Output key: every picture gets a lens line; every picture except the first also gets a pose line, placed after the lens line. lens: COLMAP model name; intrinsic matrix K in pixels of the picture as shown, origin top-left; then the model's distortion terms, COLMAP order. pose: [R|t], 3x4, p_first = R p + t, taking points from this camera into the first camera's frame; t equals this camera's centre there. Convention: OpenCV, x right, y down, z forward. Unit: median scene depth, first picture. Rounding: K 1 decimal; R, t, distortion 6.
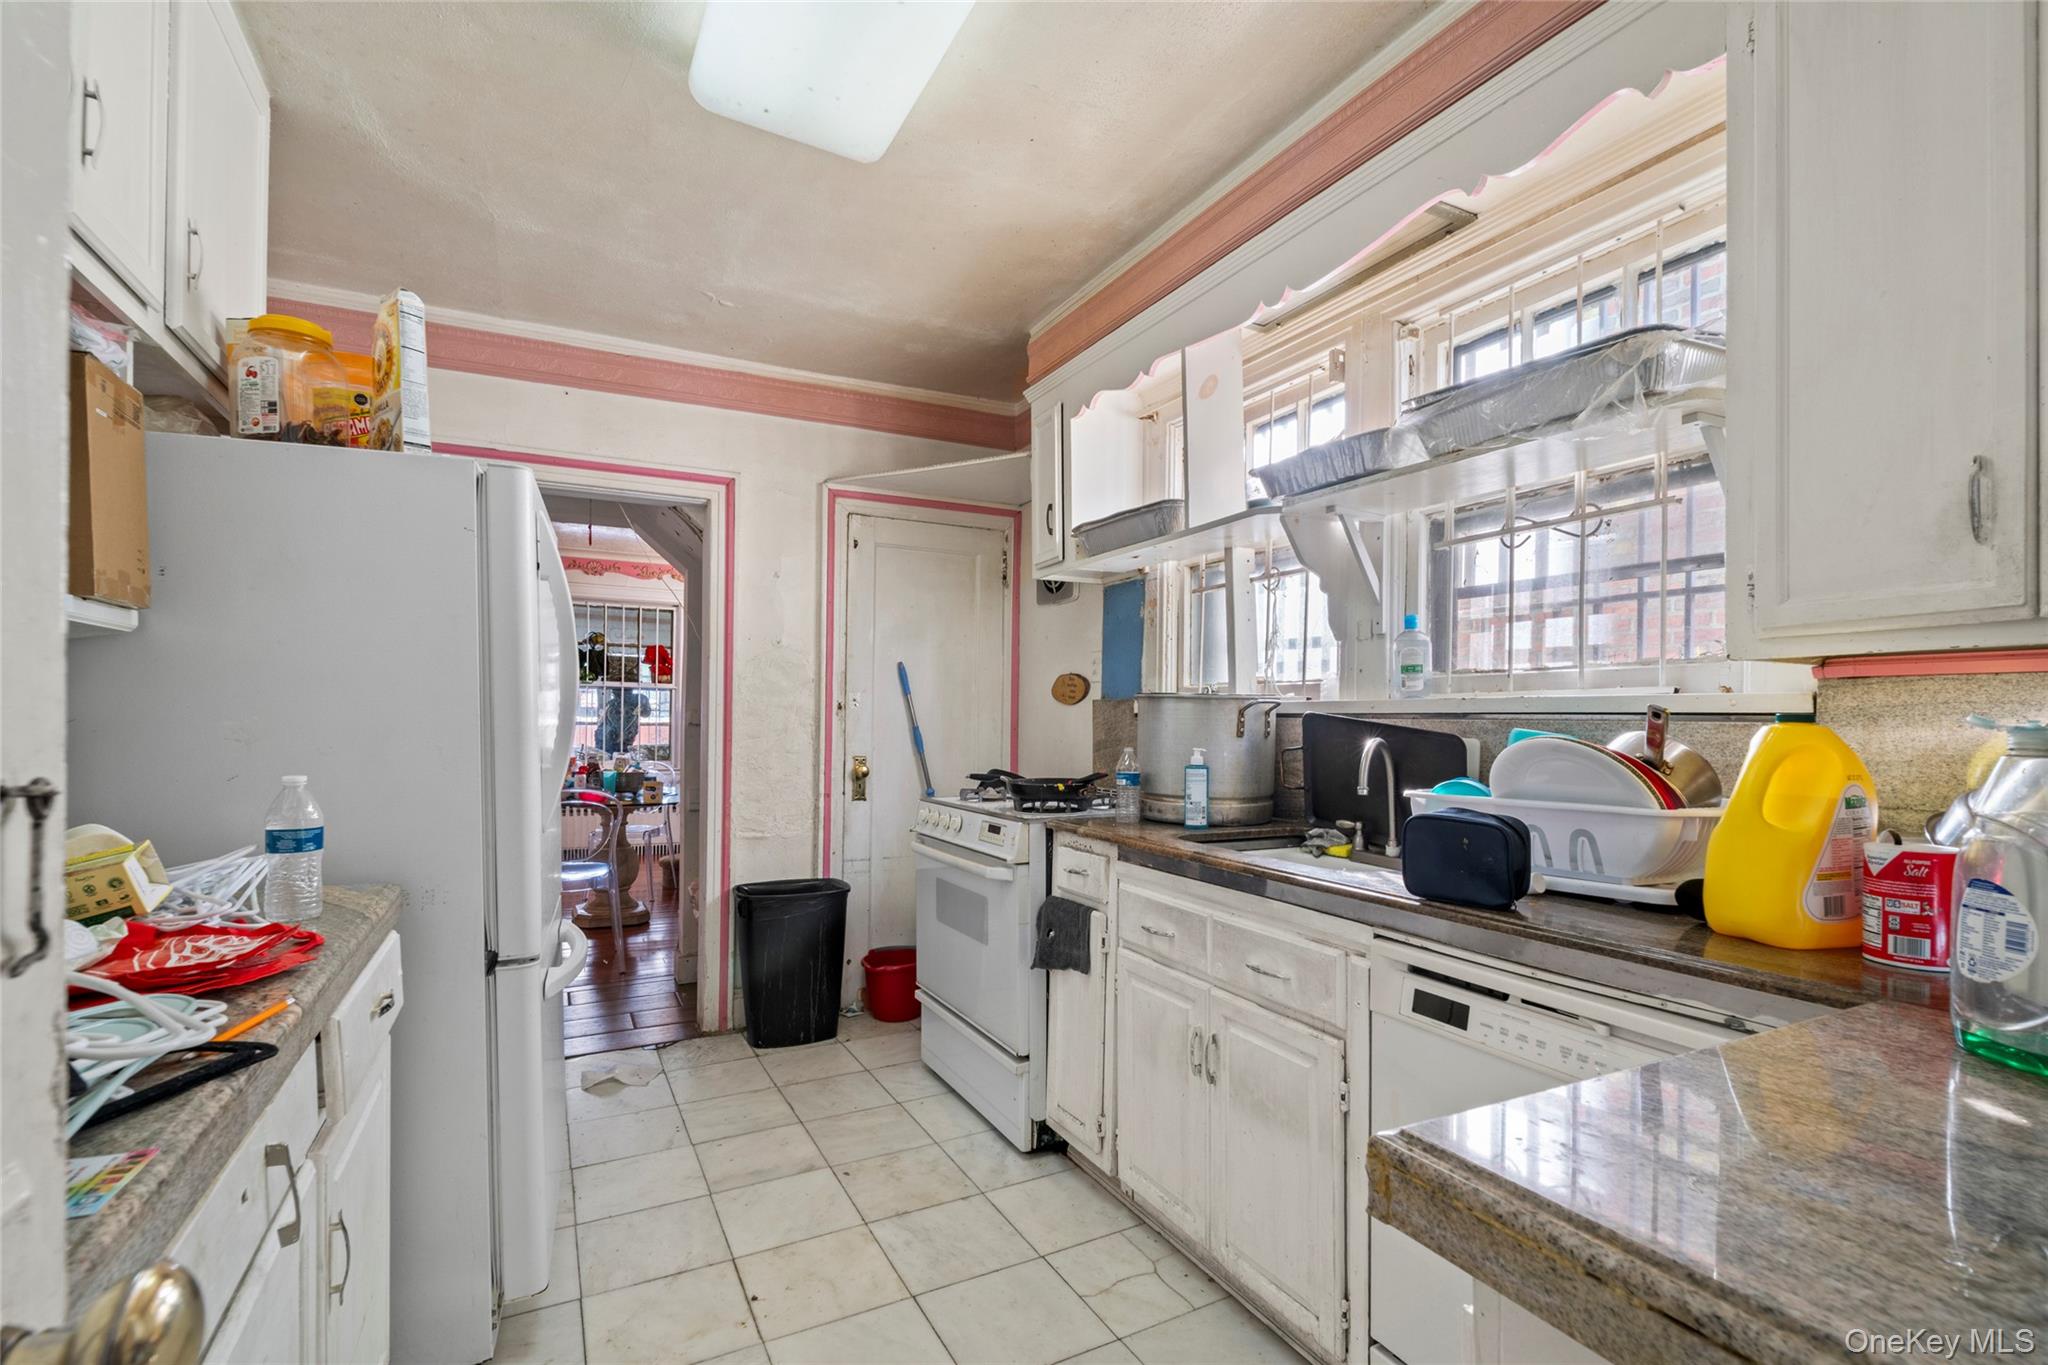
lens RADIAL K [[929.5, 0, 1024.0], [0, 929.5, 682.5], [0, 0, 1]] dist [-0.001524, -0.000314]
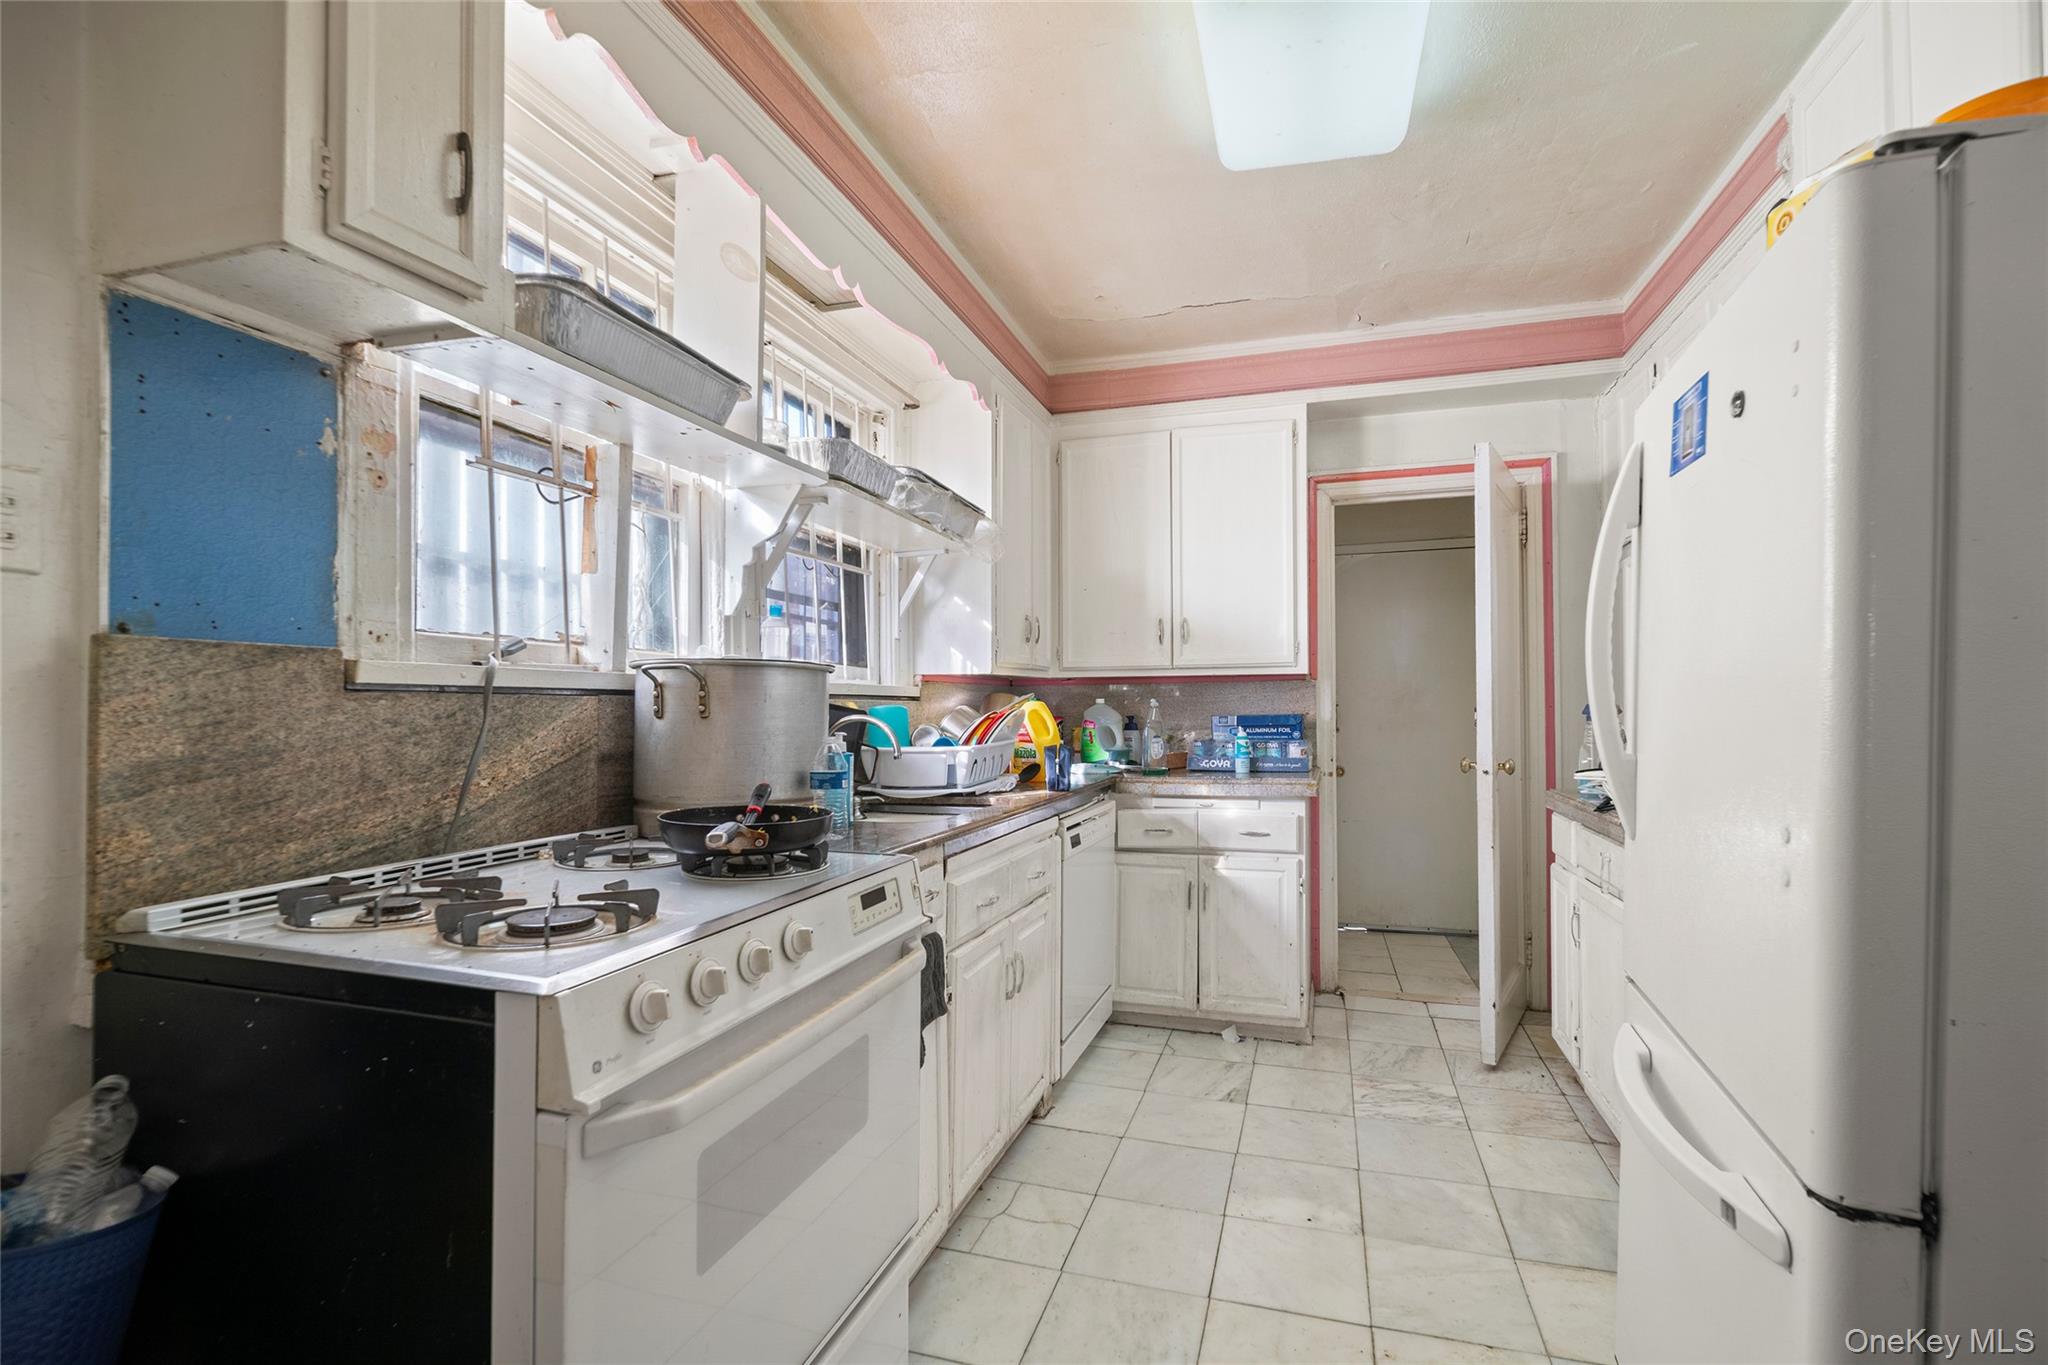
lens RADIAL K [[929.5, 0, 1024.0], [0, 929.5, 682.5], [0, 0, 1]] dist [-0.001524, -0.000314]
pose [[-0.700867, 0.022035, 0.712952, -0.612765], [-0.021573, 0.998411, -0.052065, 0.076583], [-0.712966, -0.051871, -0.699278, 1.660886]]
